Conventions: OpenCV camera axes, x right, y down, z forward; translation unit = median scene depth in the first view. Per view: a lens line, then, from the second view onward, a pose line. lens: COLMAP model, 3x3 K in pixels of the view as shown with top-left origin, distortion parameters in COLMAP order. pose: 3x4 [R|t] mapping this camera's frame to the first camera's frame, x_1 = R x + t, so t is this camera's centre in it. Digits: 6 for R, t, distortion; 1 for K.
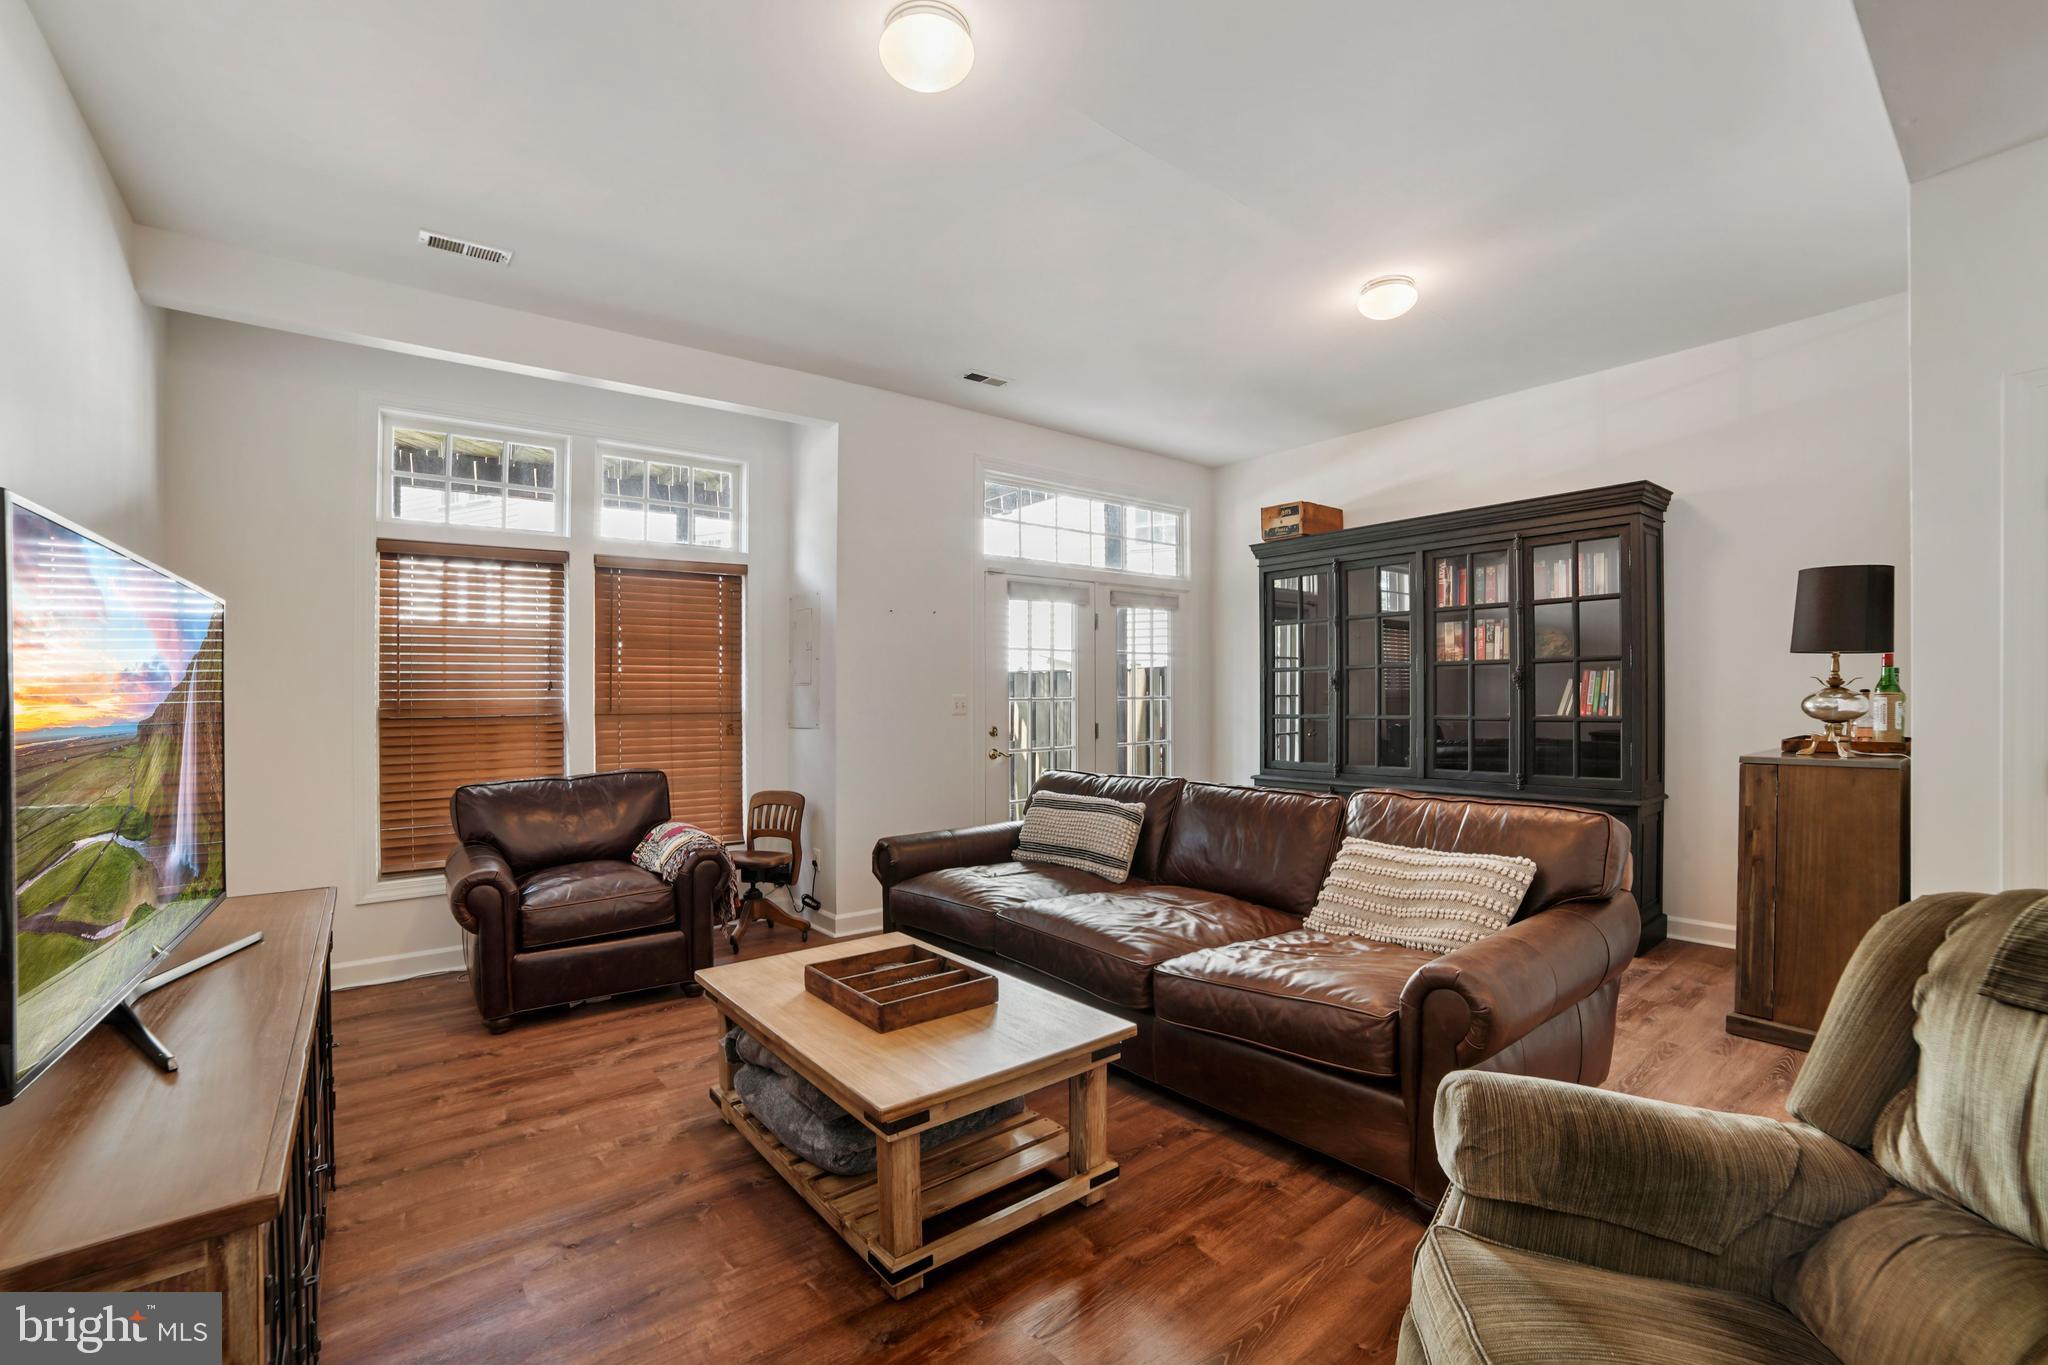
lens RADIAL K [[879.2, 0, 1021.5], [0, 879.2, 700.8], [0, 0, 1]] dist [-0.093237, 0.036875]
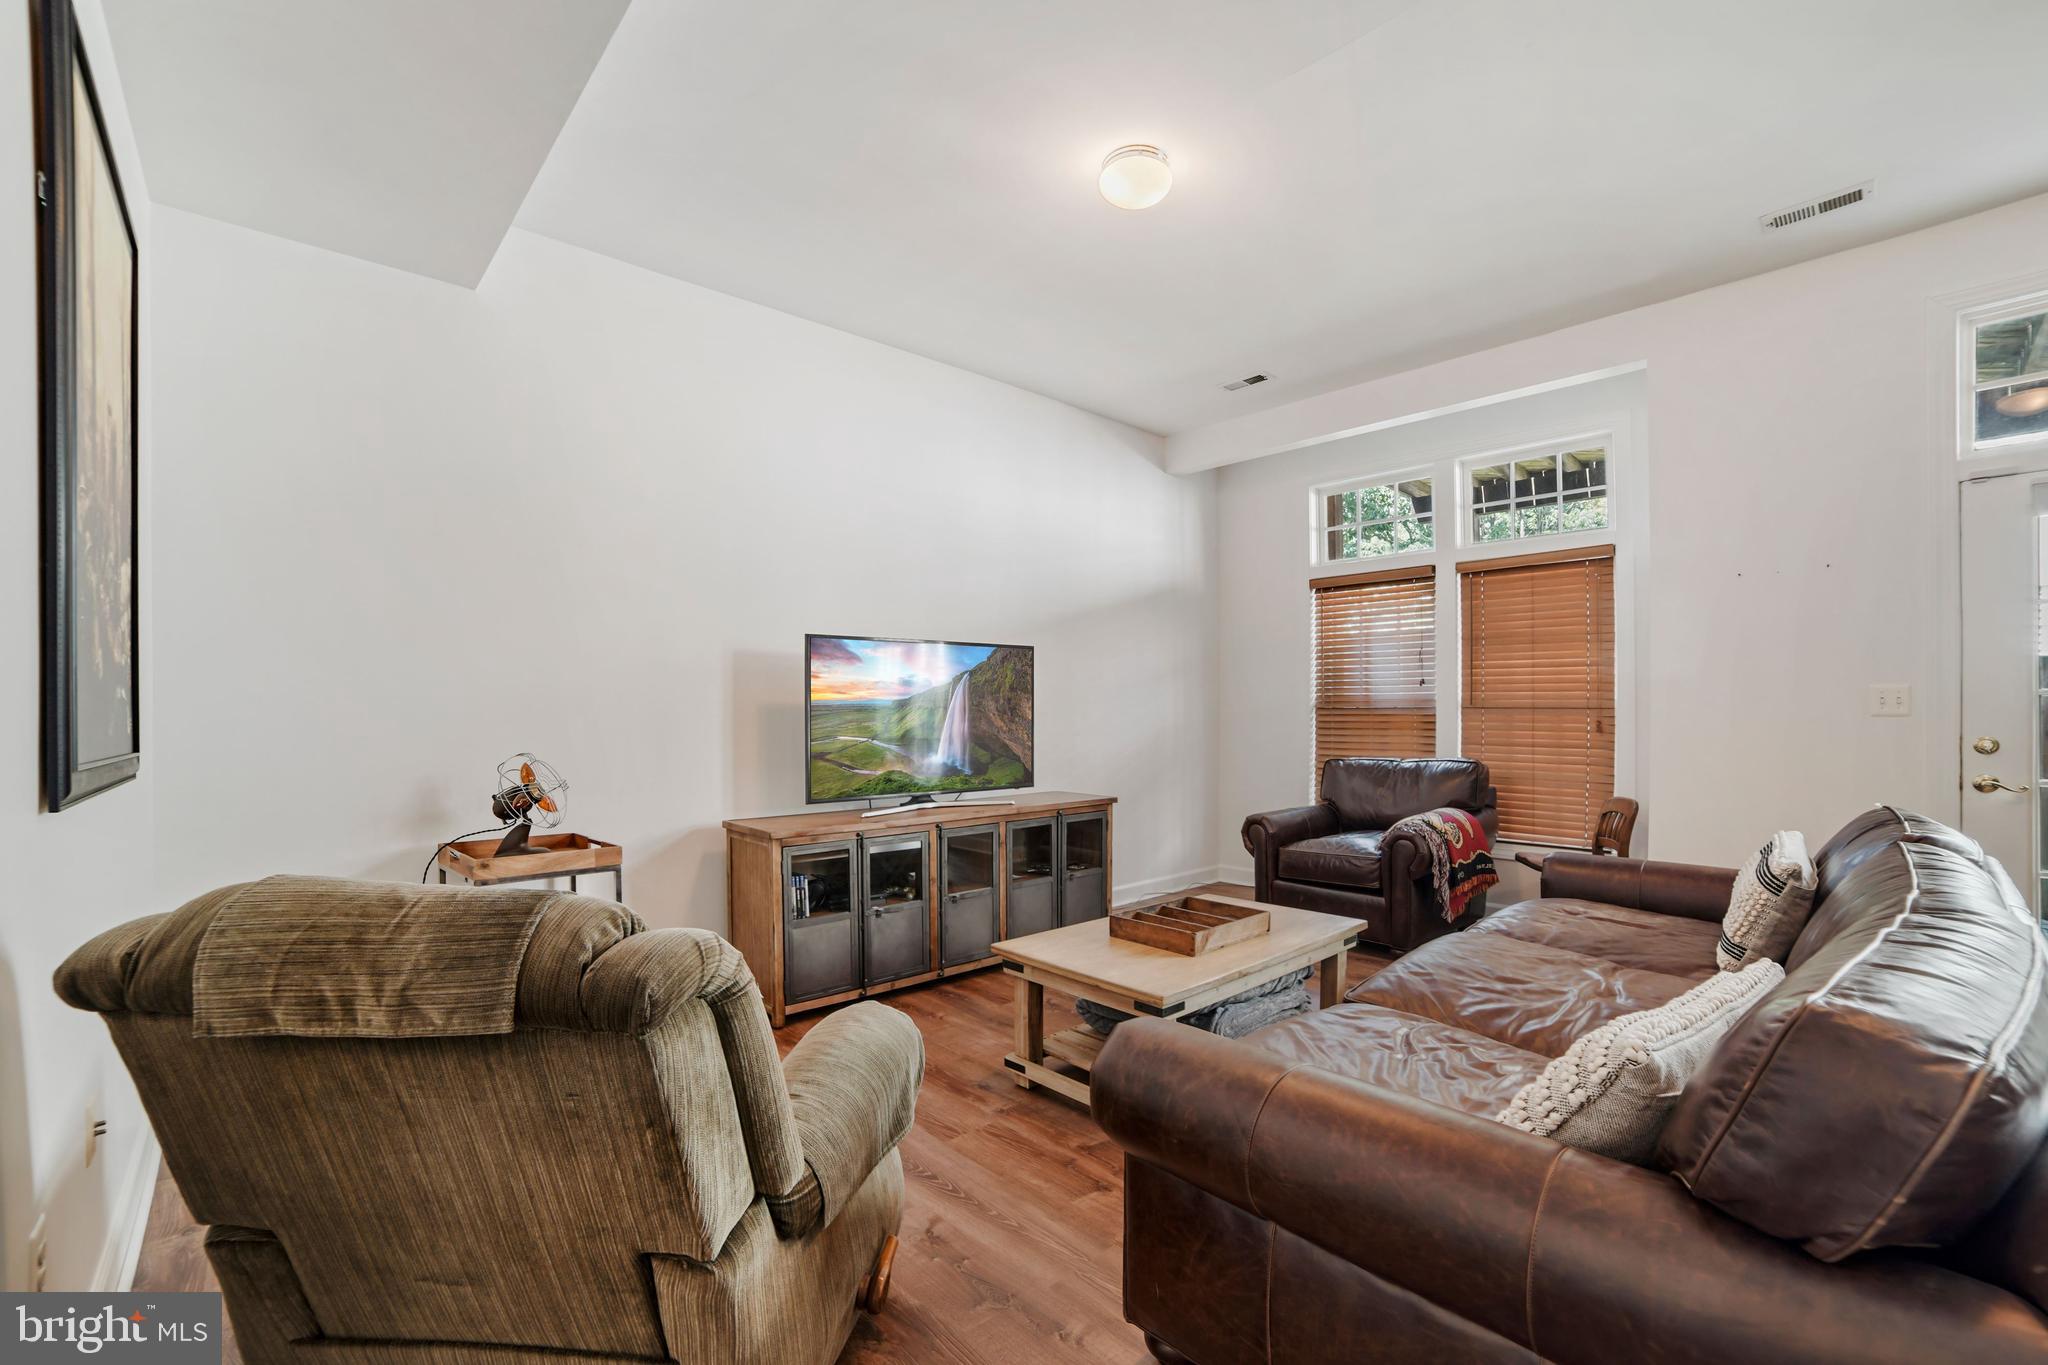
lens RADIAL K [[879.2, 0, 1021.5], [0, 879.2, 700.8], [0, 0, 1]] dist [-0.093237, 0.036875]
pose [[0.059726, 0.004311, -0.998206, 0.568995], [-0.001805, 0.999990, 0.004211, 0.003600], [0.998213, 0.001550, 0.059733, 0.367941]]
